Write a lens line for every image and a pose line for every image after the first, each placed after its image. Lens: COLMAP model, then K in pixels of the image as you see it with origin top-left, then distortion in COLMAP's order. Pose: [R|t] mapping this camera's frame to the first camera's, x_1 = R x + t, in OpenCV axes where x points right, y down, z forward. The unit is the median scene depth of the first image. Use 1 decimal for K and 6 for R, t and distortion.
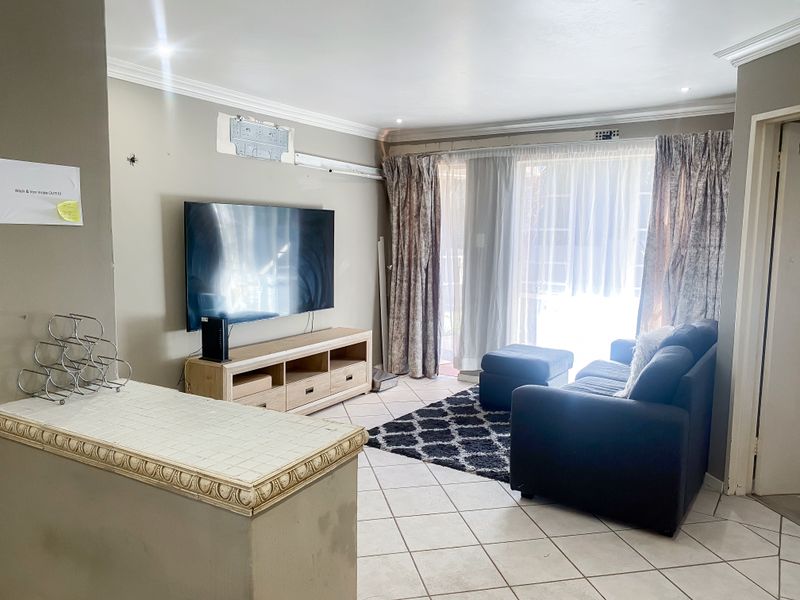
lens RADIAL K [[607.0, 0, 400.0], [0, 607.0, 300.0], [0, 0, 1]] dist [0.051628, -0.006248]
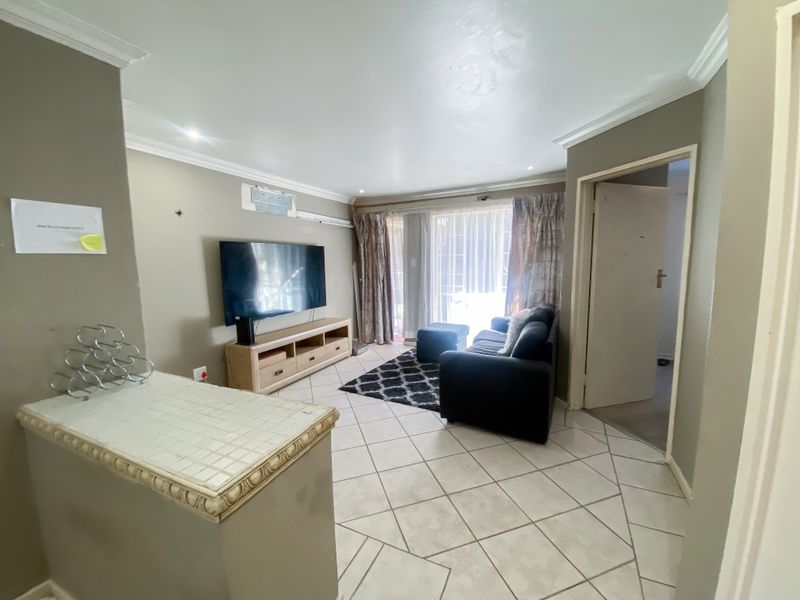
lens RADIAL K [[322.2, 0, 400.0], [0, 322.2, 300.0], [0, 0, 1]] dist [0.084195, -0.046695]
pose [[0.994627, -0.041618, 0.094789, 0.006753], [0.040862, 0.999116, 0.009903, -0.004112], [-0.095117, -0.005976, 0.995448, 0.120283]]
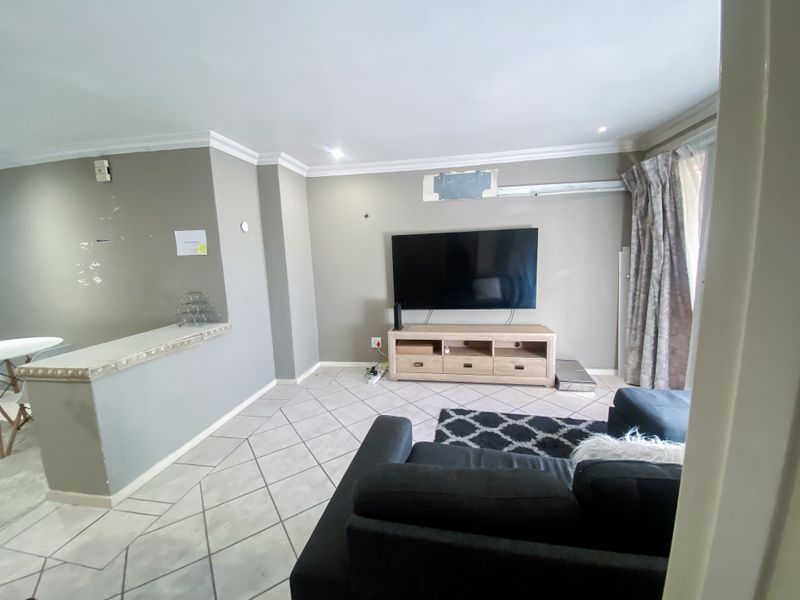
lens RADIAL K [[321.0, 0, 400.0], [0, 321.0, 300.0], [0, 0, 1]] dist [0.045000, -0.040232]
pose [[0.379540, 0.110723, -0.918526, 0.429695], [-0.067165, 0.993491, 0.092007, -0.052310], [0.922734, 0.026772, 0.384506, 0.561379]]
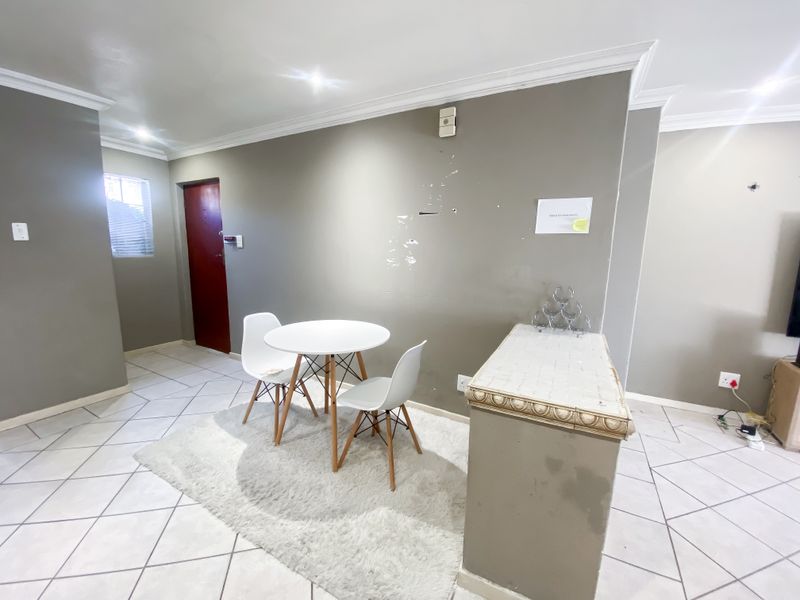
lens RADIAL K [[321.2, 0, 400.0], [0, 321.2, 300.0], [0, 0, 1]] dist [0.017376, -0.019081]
pose [[0.041320, 0.141717, -0.989044, 0.155336], [-0.128469, 0.982427, 0.135401, 0.000479], [0.990852, 0.121467, 0.058800, 0.221373]]
